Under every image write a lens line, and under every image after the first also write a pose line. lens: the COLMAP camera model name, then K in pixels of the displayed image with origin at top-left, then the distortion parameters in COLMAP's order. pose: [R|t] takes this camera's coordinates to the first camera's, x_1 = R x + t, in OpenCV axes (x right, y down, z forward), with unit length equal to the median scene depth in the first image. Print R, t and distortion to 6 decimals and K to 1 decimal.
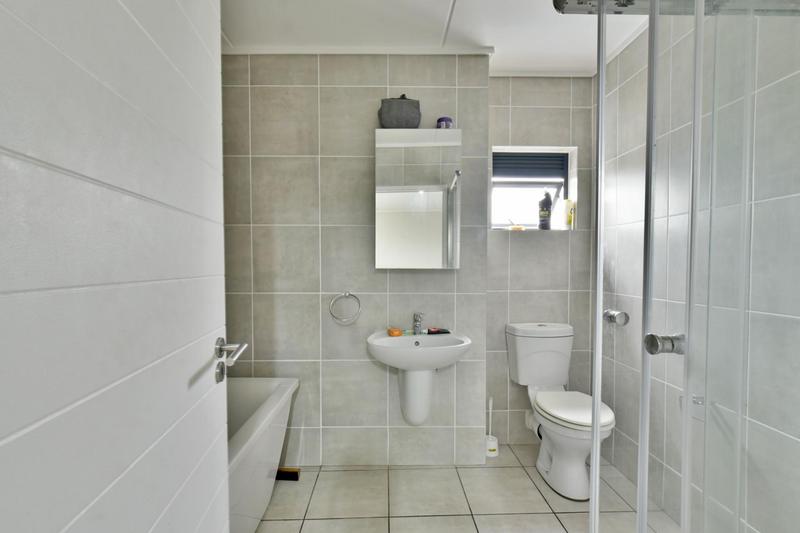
lens RADIAL K [[363.2, 0, 402.2], [0, 363.2, 275.1], [0, 0, 1]] dist [-0.000158, 0.000254]
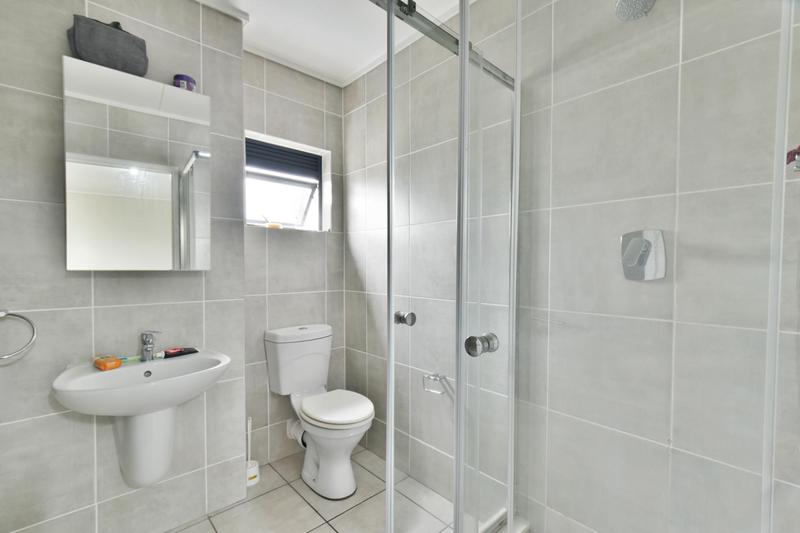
lens RADIAL K [[352.0, 0, 397.1], [0, 352.0, 274.9], [0, 0, 1]] dist [-0.001139, 0.000344]
pose [[0.759387, -0.014909, 0.650469, -0.032856], [0.015720, 0.999866, 0.004564, -0.004394], [-0.650450, 0.006759, 0.759519, 0.131478]]
